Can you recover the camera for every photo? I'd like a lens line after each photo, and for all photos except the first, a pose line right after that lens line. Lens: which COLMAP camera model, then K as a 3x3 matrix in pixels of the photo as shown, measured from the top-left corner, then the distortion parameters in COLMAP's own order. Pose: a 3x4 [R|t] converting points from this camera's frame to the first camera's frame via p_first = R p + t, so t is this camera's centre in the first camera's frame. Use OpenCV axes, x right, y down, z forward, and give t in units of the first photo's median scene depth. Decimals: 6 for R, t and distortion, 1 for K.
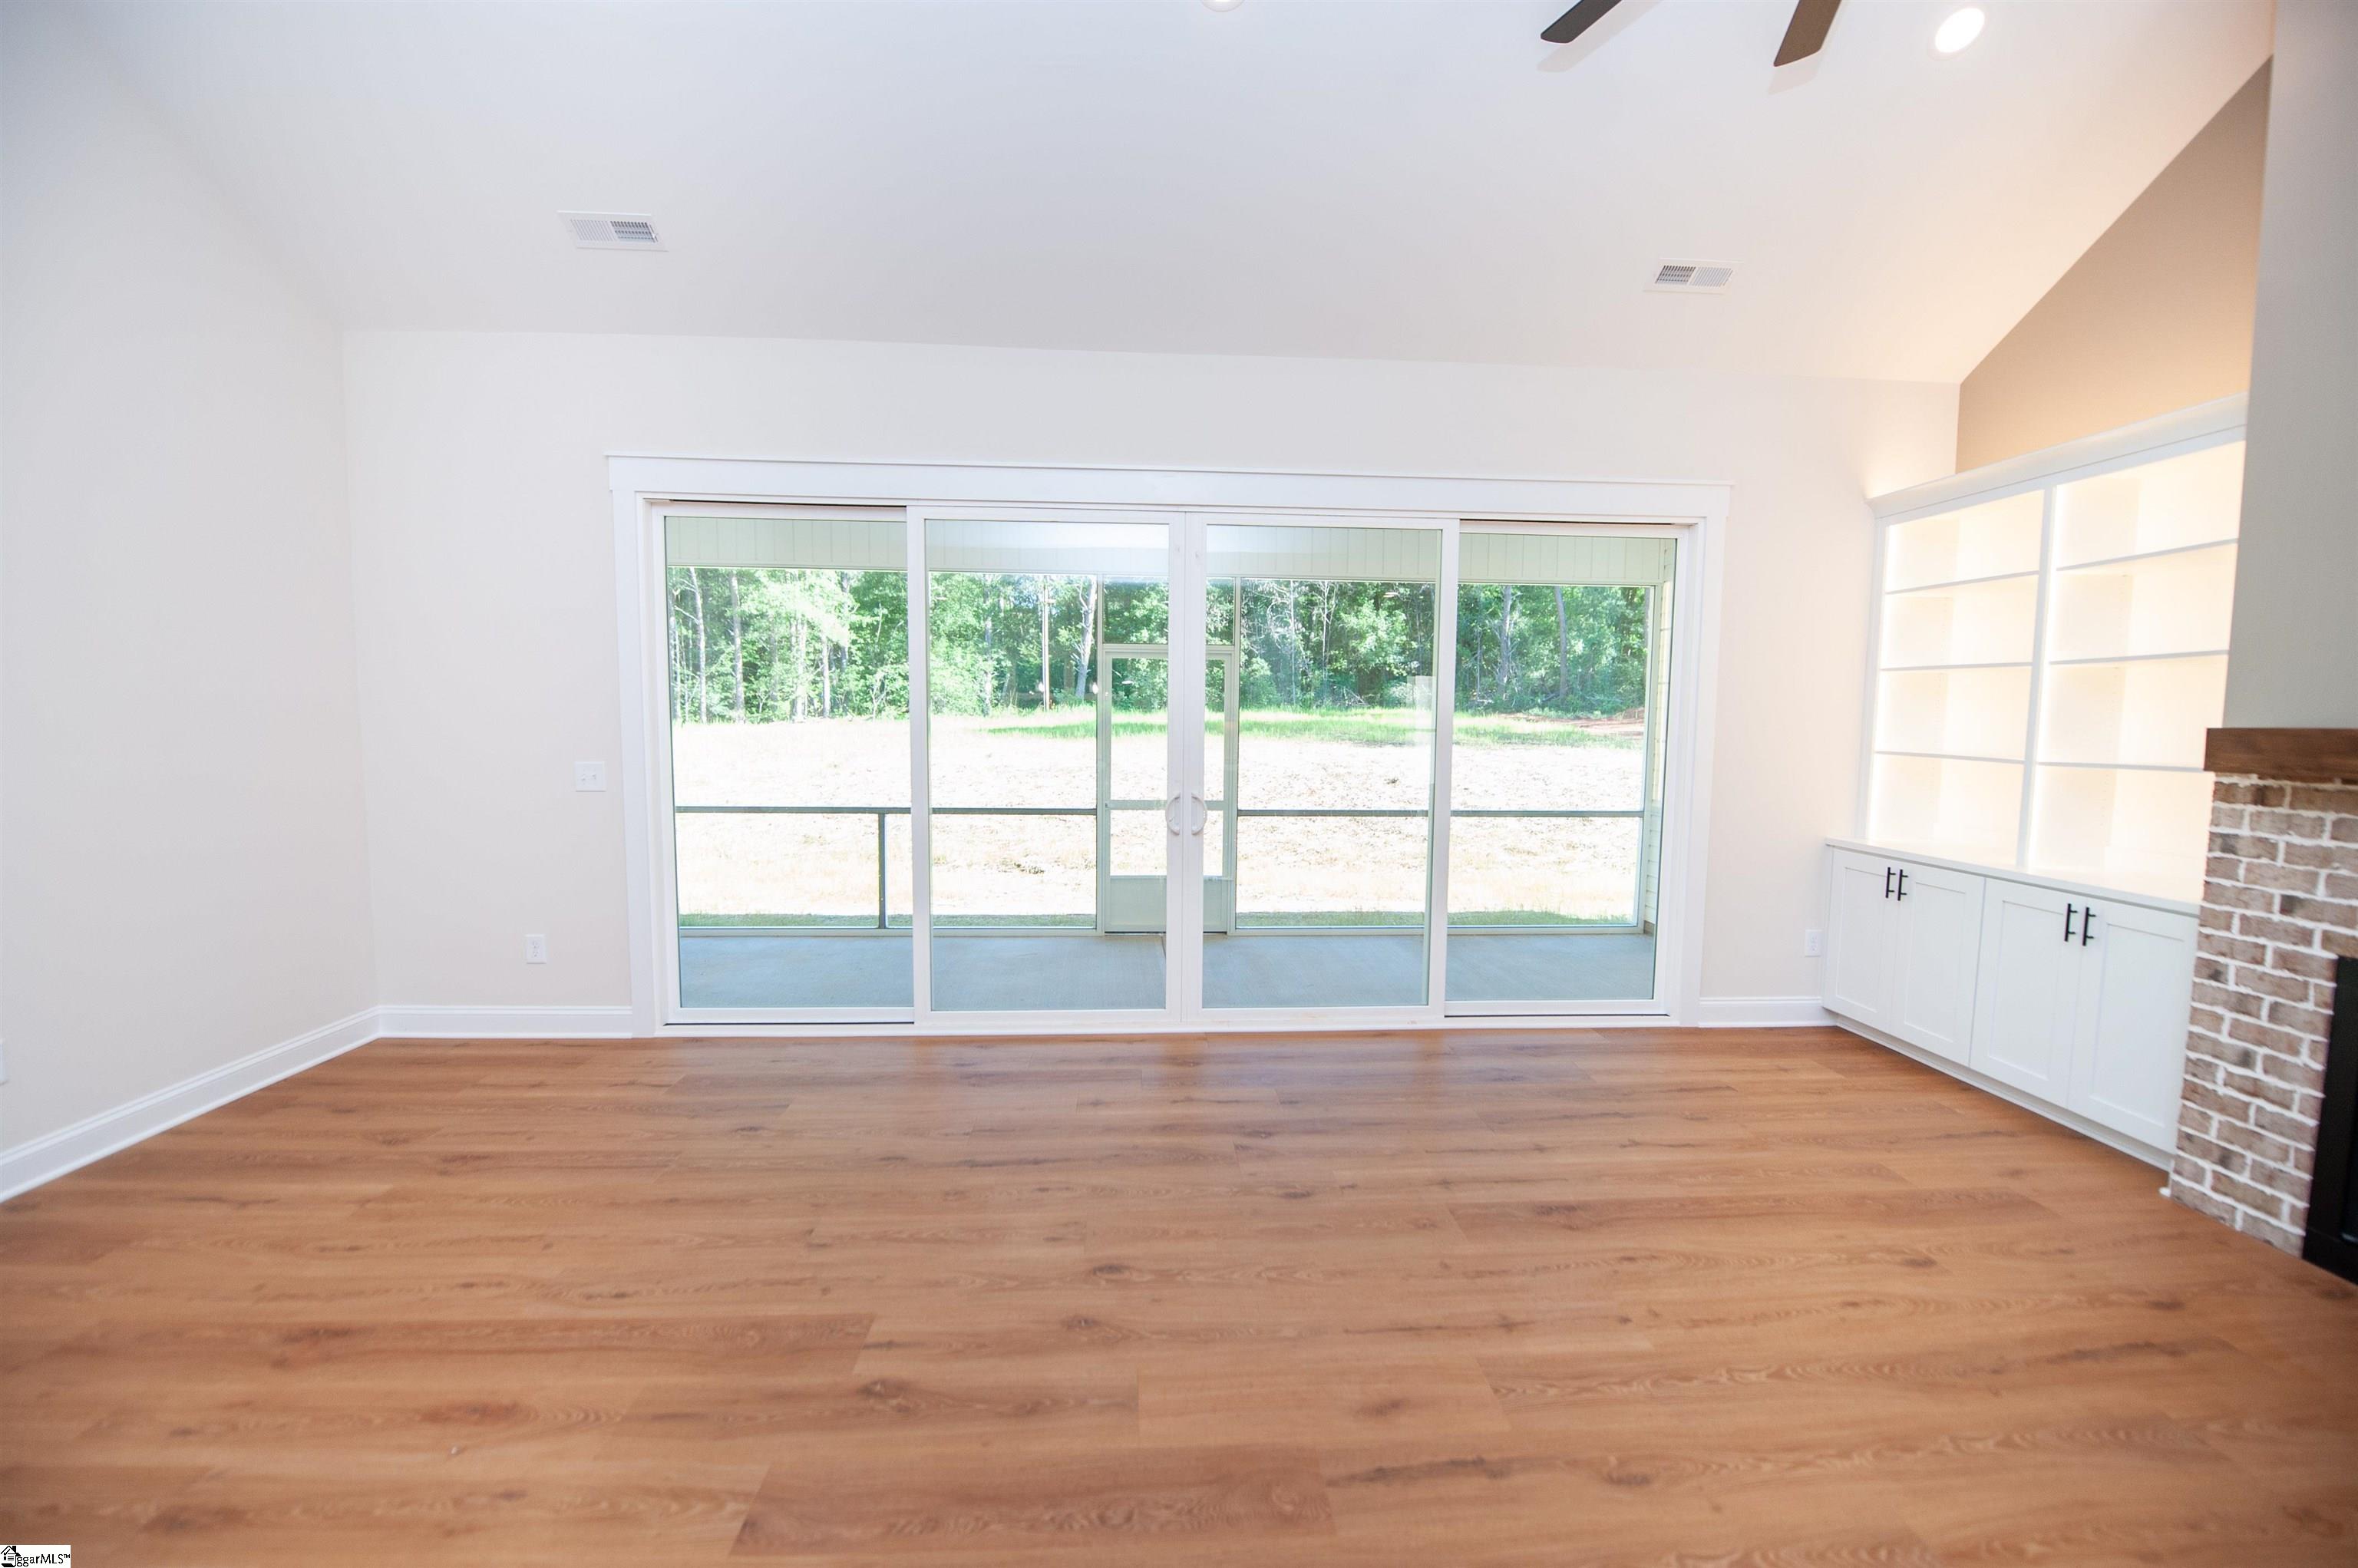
lens RADIAL K [[942.3, 0, 1196.0], [0, 942.3, 790.8], [0, 0, 1]] dist [-0.019715, -0.000657]
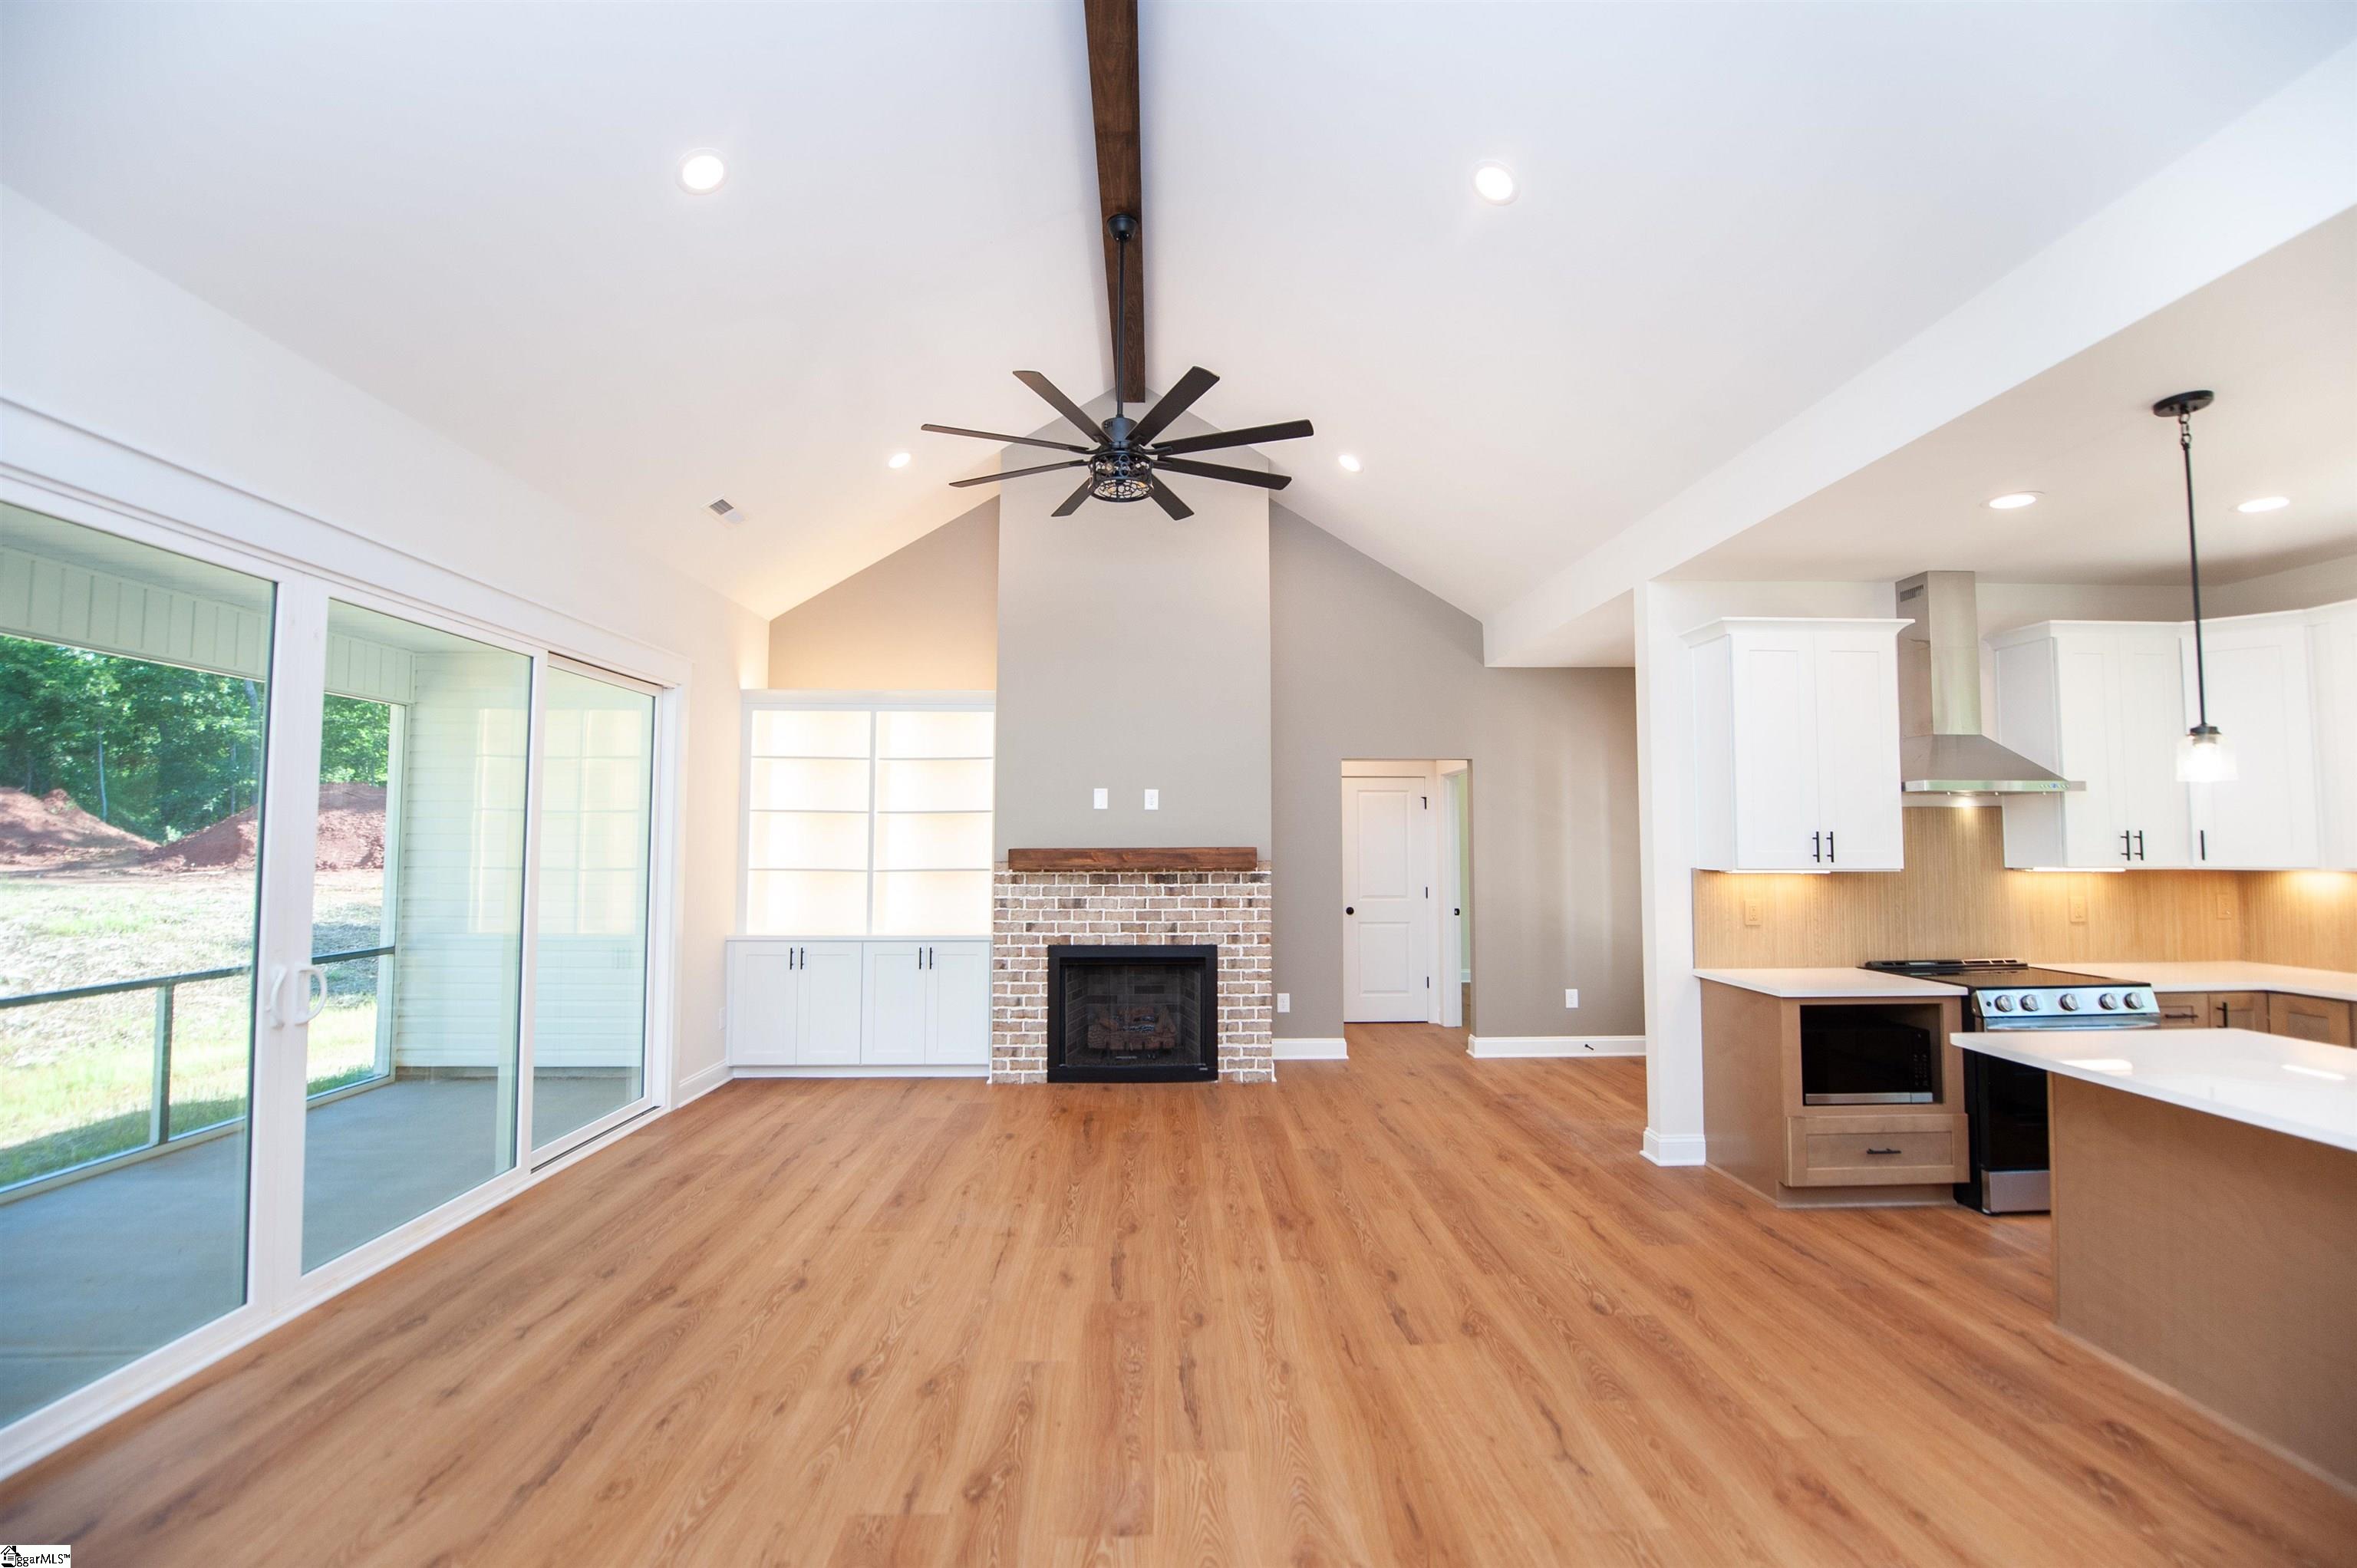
lens RADIAL K [[941.9, 0, 1187.5], [0, 941.9, 795.2], [0, 0, 1]] dist [-0.019715, -0.000657]
pose [[0.035092, 0.040433, 0.998566, -1.044930], [0.079672, 0.995888, -0.043124, -0.063055], [-0.996203, 0.081071, 0.031727, 0.483642]]
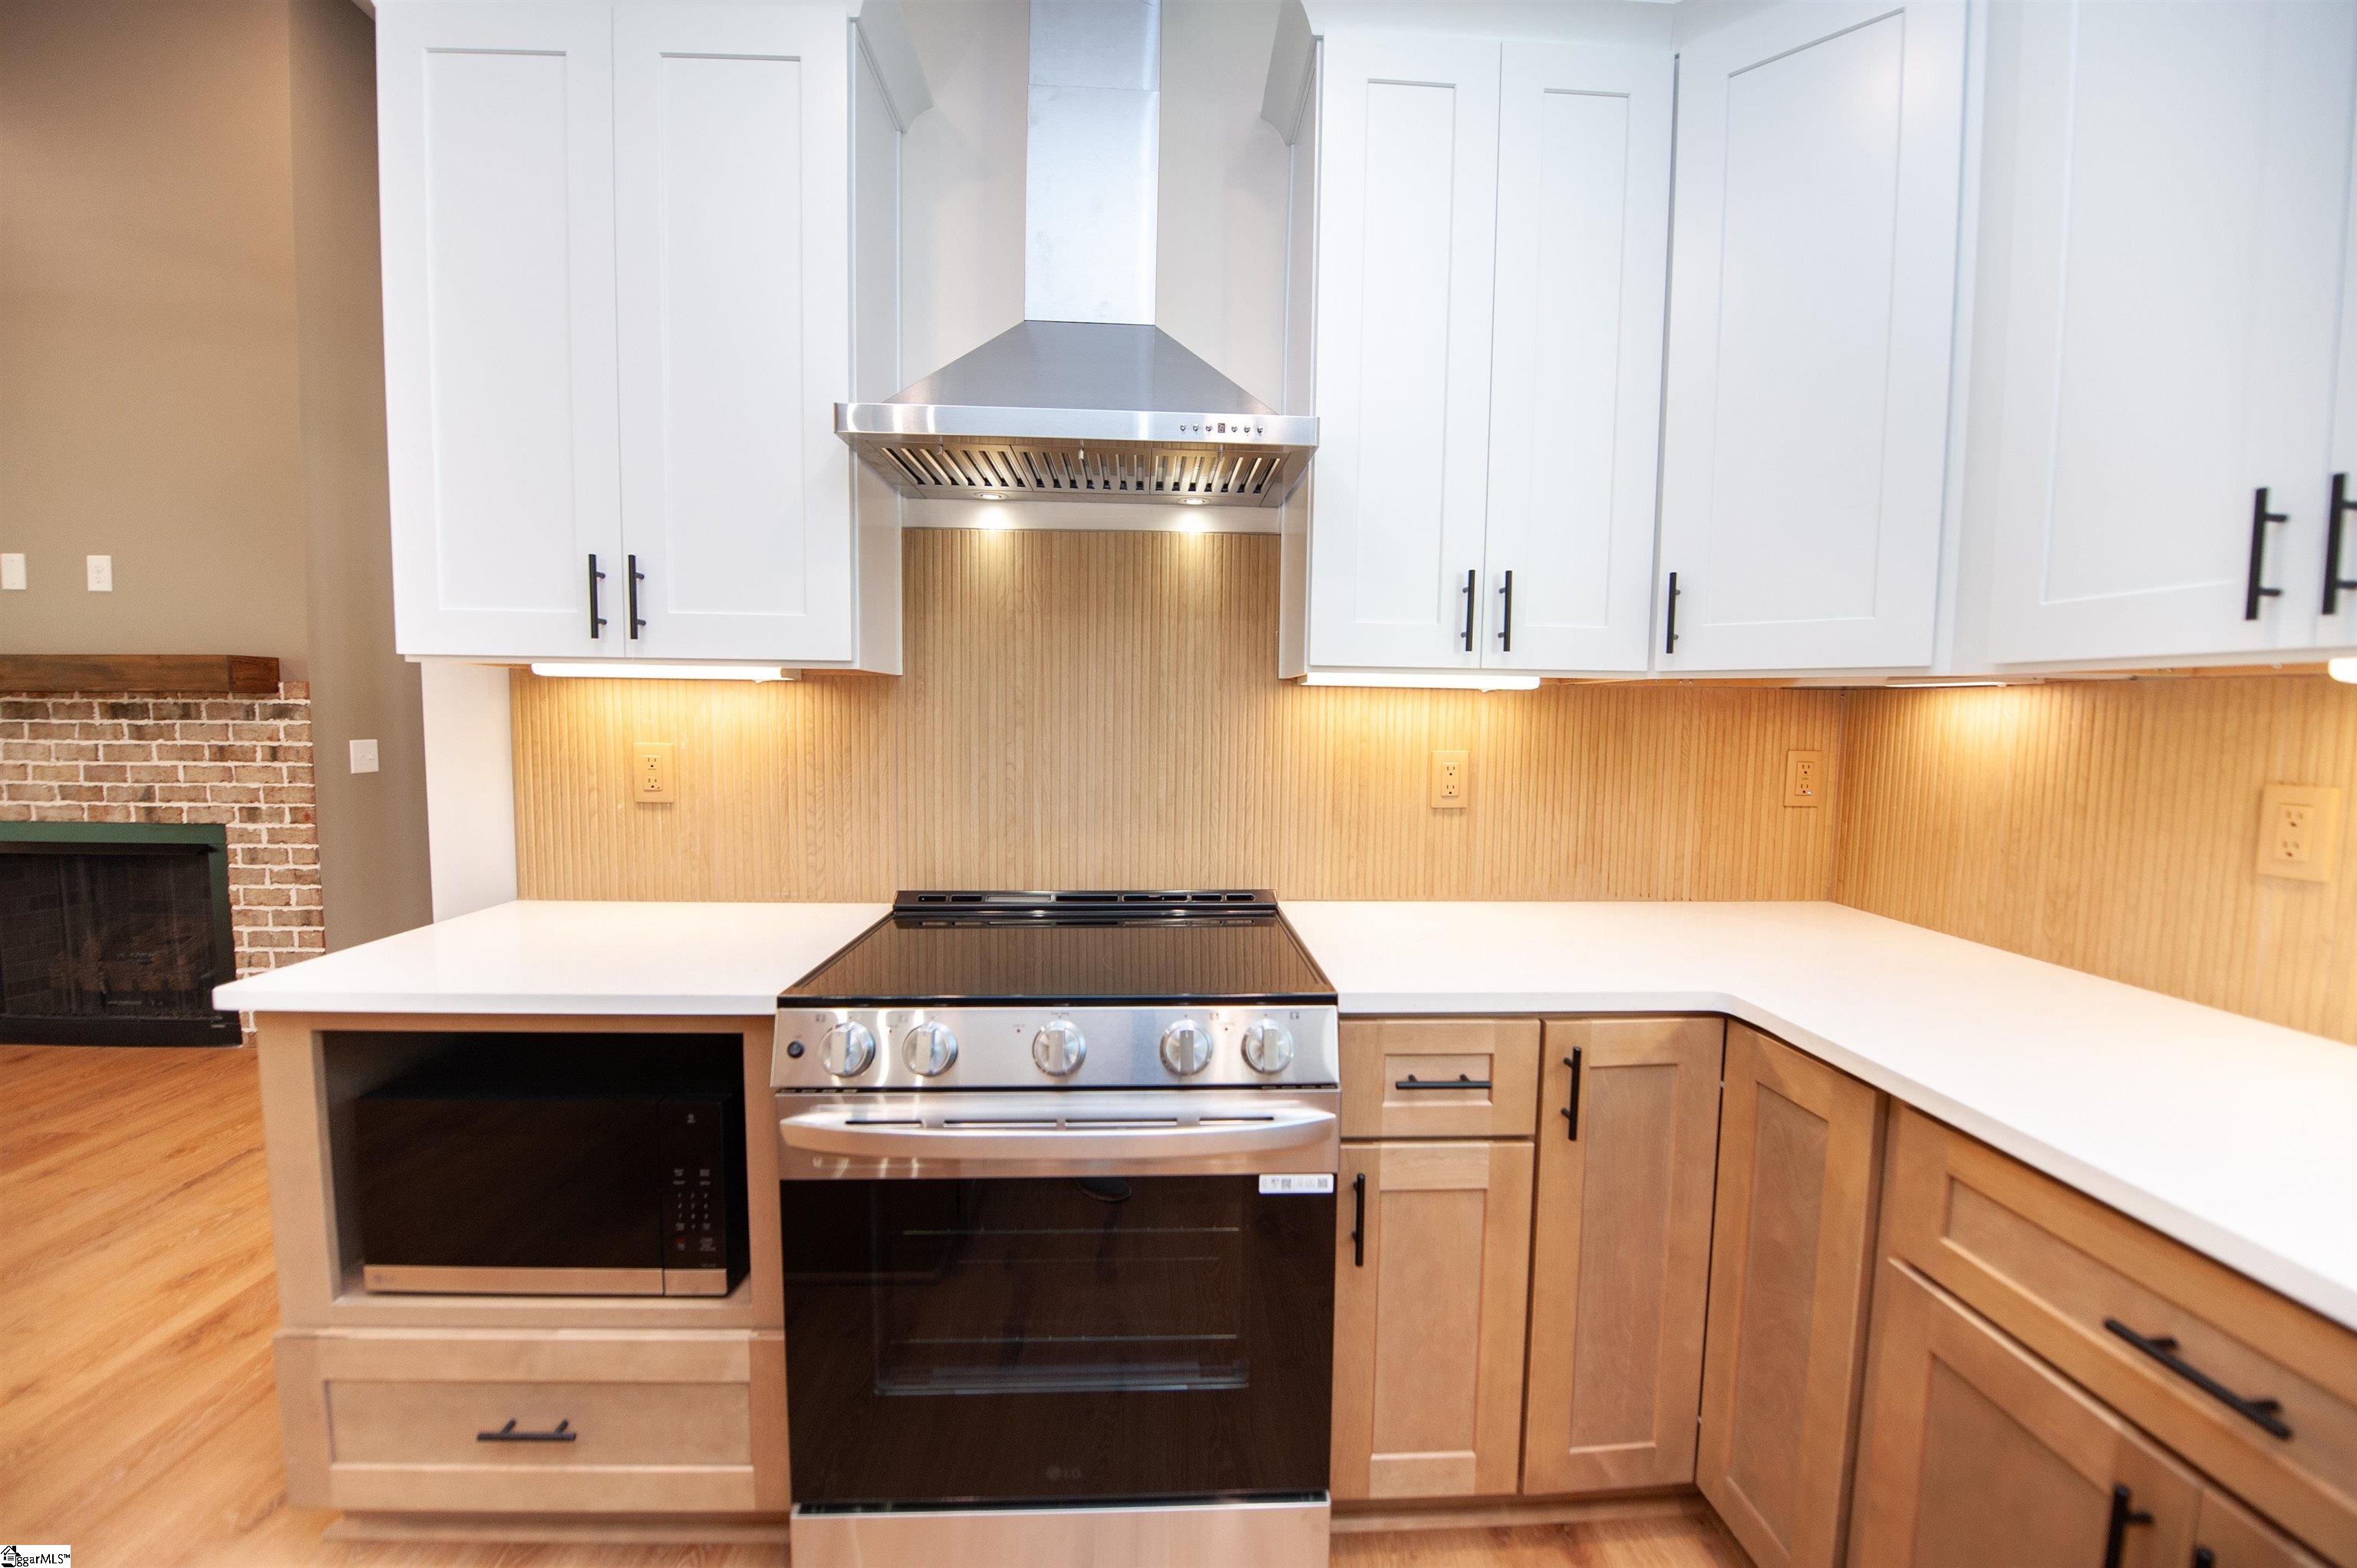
lens RADIAL K [[941.9, 0, 1177.2], [0, 941.9, 786.9], [0, 0, 1]] dist [-0.019715, -0.000657]
pose [[0.020315, -0.085340, 0.996145, -0.072690], [0.066100, 0.994285, 0.083832, 0.124658], [-0.997606, 0.064143, 0.025840, -0.827207]]
